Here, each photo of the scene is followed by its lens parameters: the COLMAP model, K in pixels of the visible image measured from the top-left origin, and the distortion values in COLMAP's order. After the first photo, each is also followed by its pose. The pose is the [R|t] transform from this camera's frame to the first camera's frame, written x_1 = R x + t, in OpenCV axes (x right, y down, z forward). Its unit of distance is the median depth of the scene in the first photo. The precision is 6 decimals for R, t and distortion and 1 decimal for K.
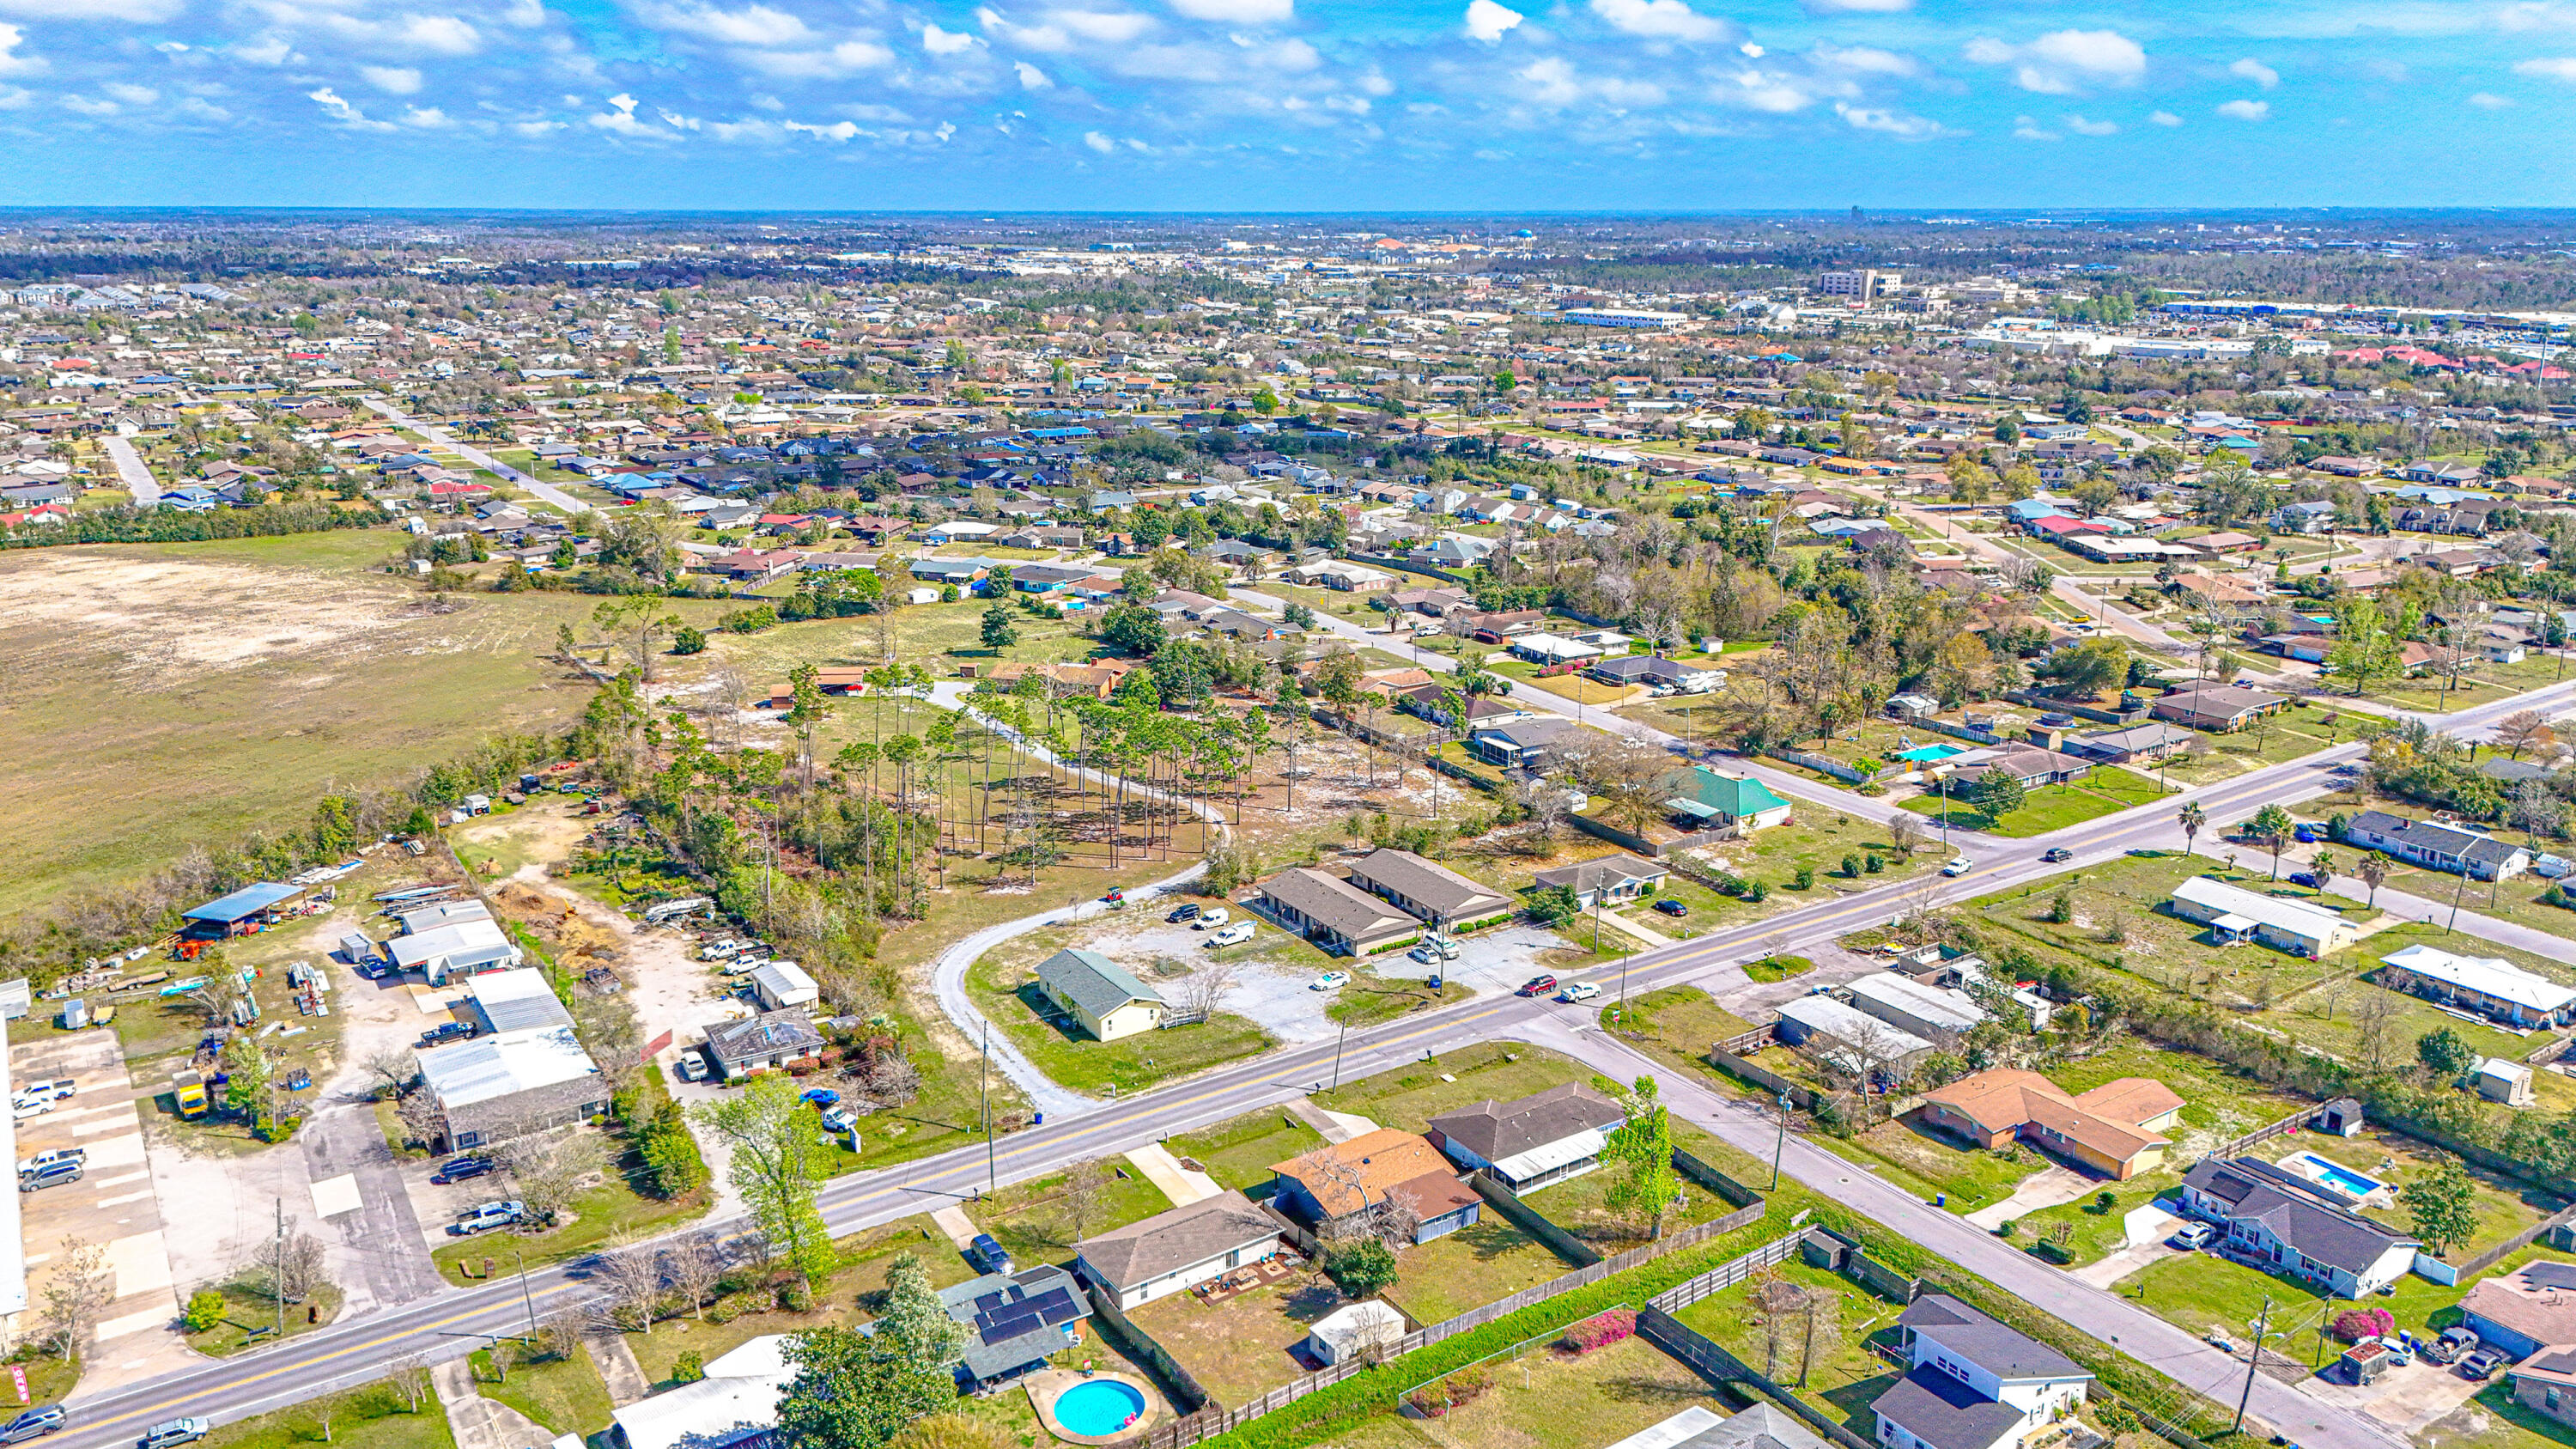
lens RADIAL K [[1897.6, 0, 1280.7], [0, 1897.6, 692.3], [0, 0, 1]] dist [0.101169, -0.114966]
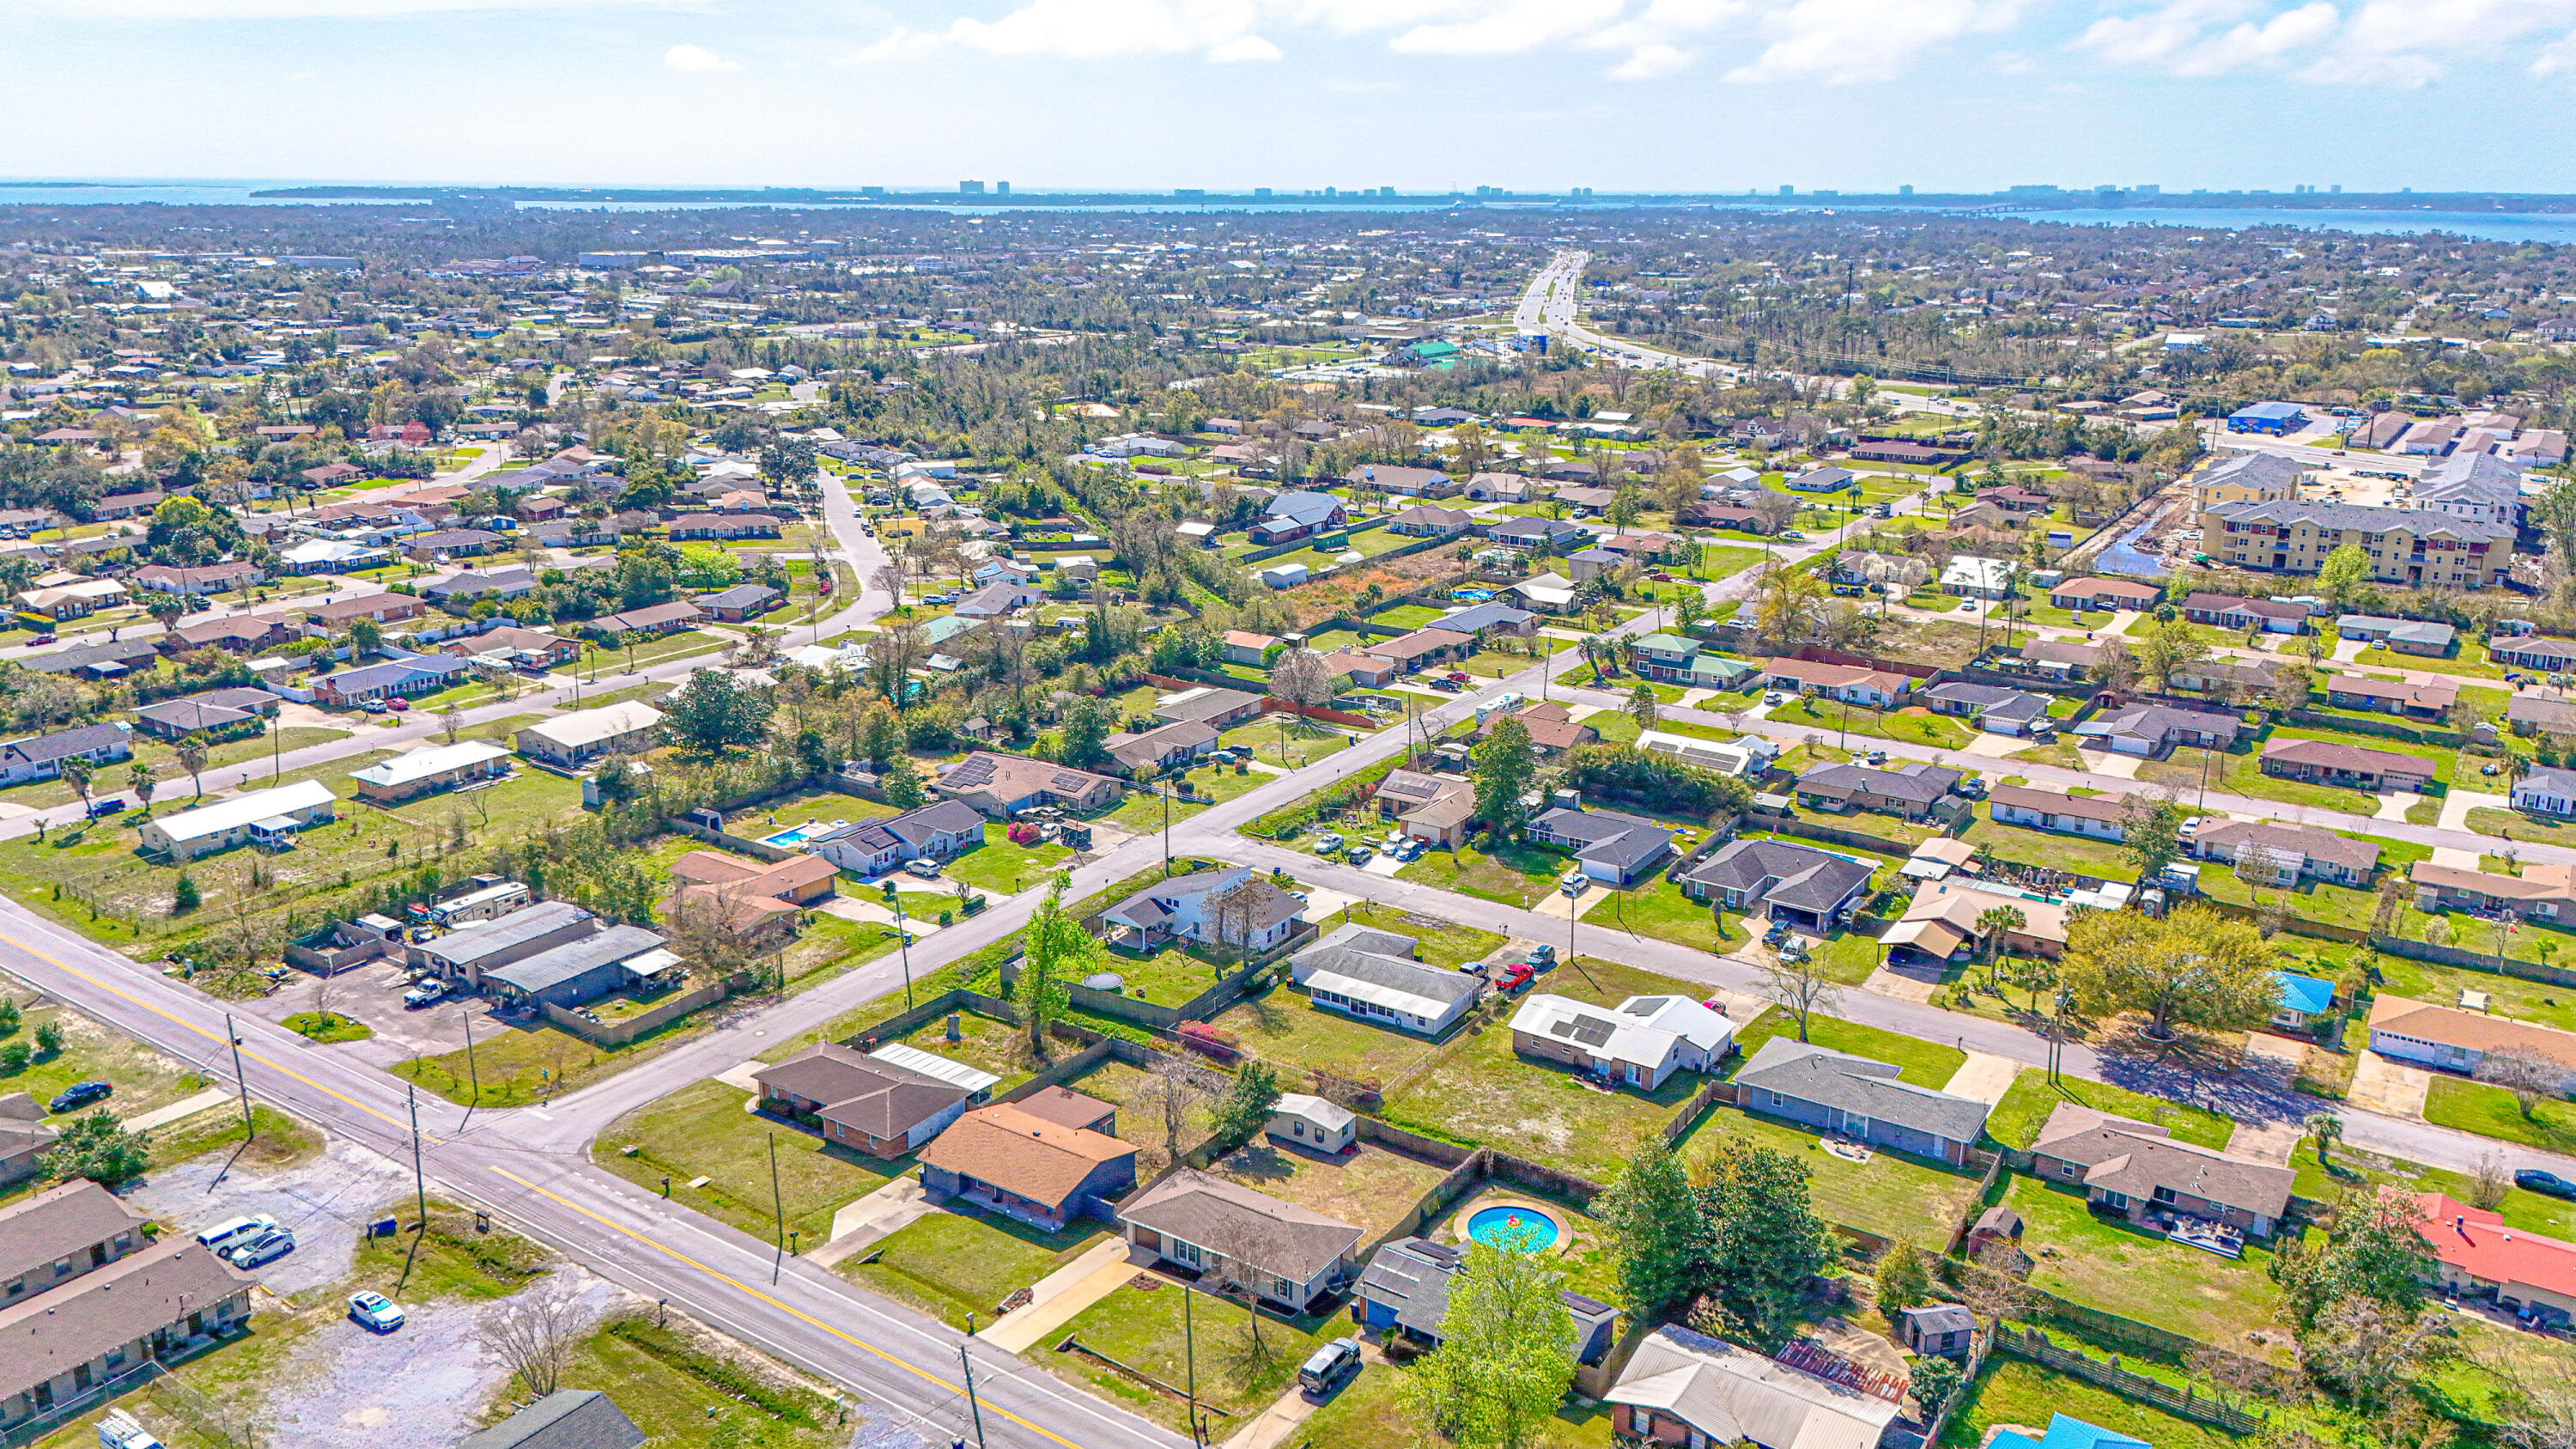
lens RADIAL K [[1911.2, 0, 1282.9], [0, 1911.2, 650.7], [0, 0, 1]] dist [0.093332, -0.110131]
pose [[-0.383394, -0.219863, 0.897033, -0.544567], [0.224000, 0.920118, 0.321259, -0.157620], [-0.896009, 0.324104, -0.303518, 0.812690]]
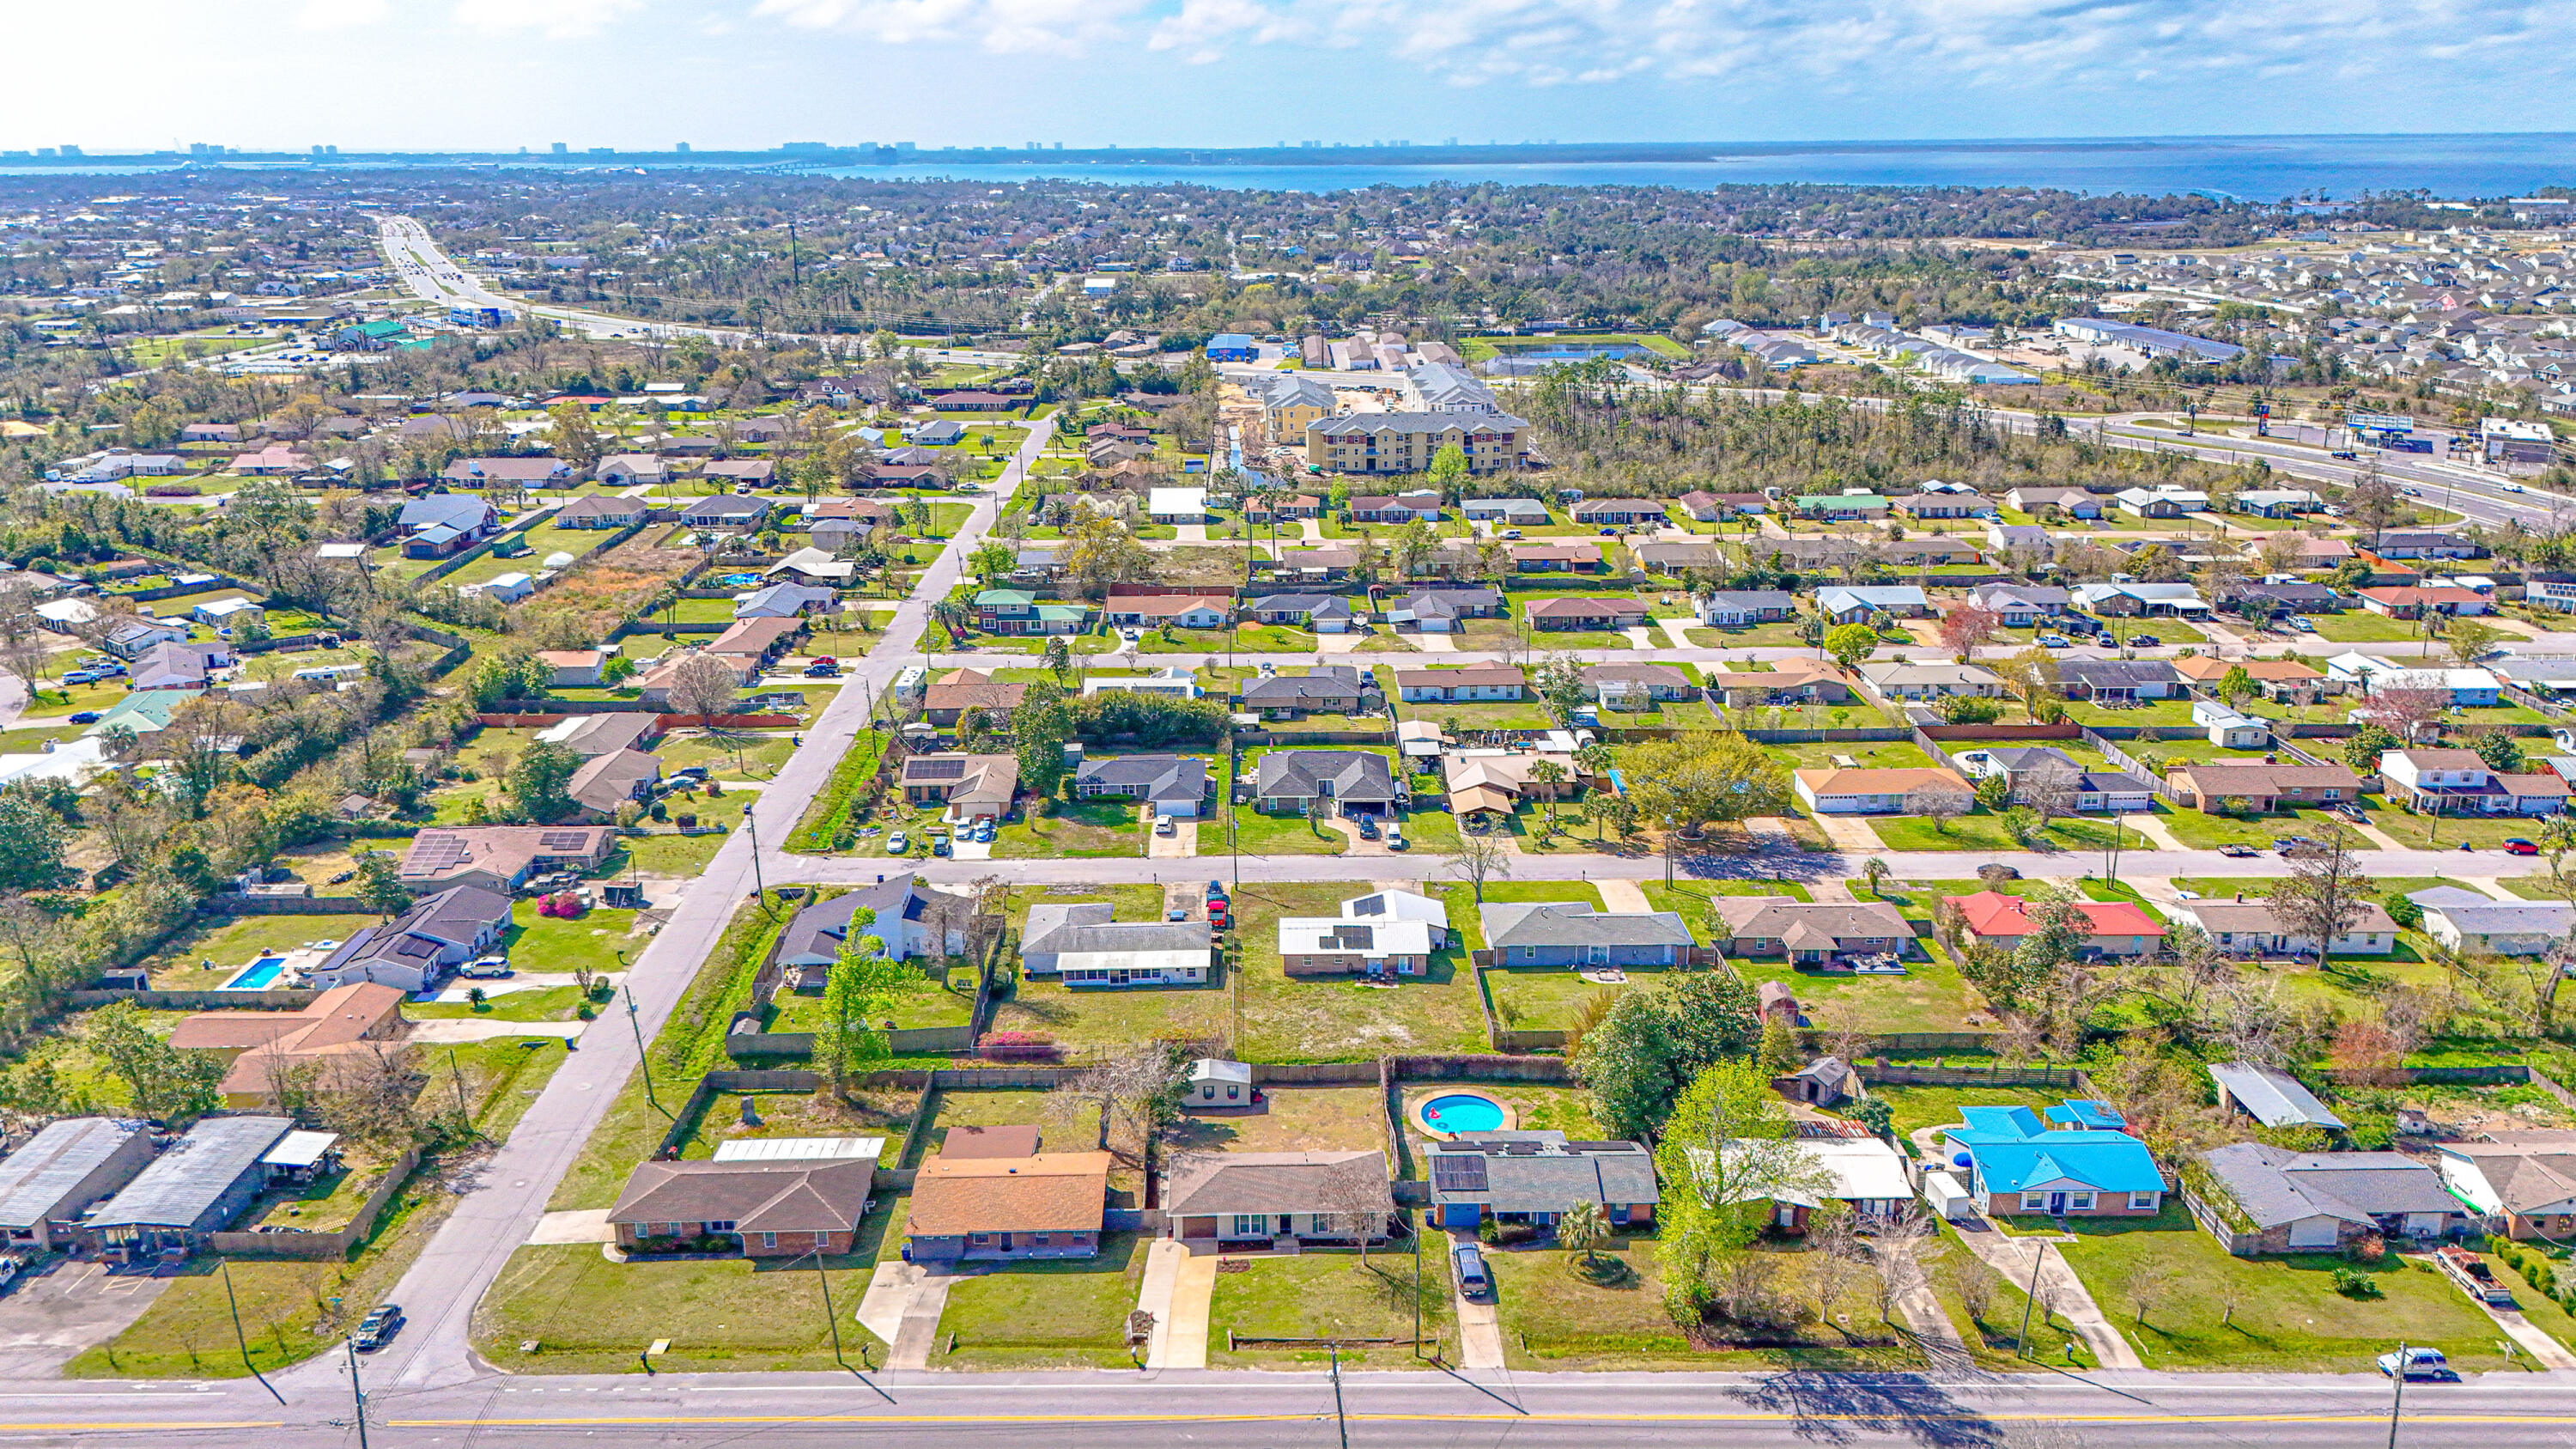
lens RADIAL K [[1897.6, 0, 1280.7], [0, 1897.6, 692.3], [0, 0, 1]] dist [0.101169, -0.114966]
pose [[-0.838648, -0.145319, 0.524931, -0.333421], [0.141691, 0.872364, 0.467872, -0.221176], [-0.525922, 0.466758, -0.711016, 1.058102]]
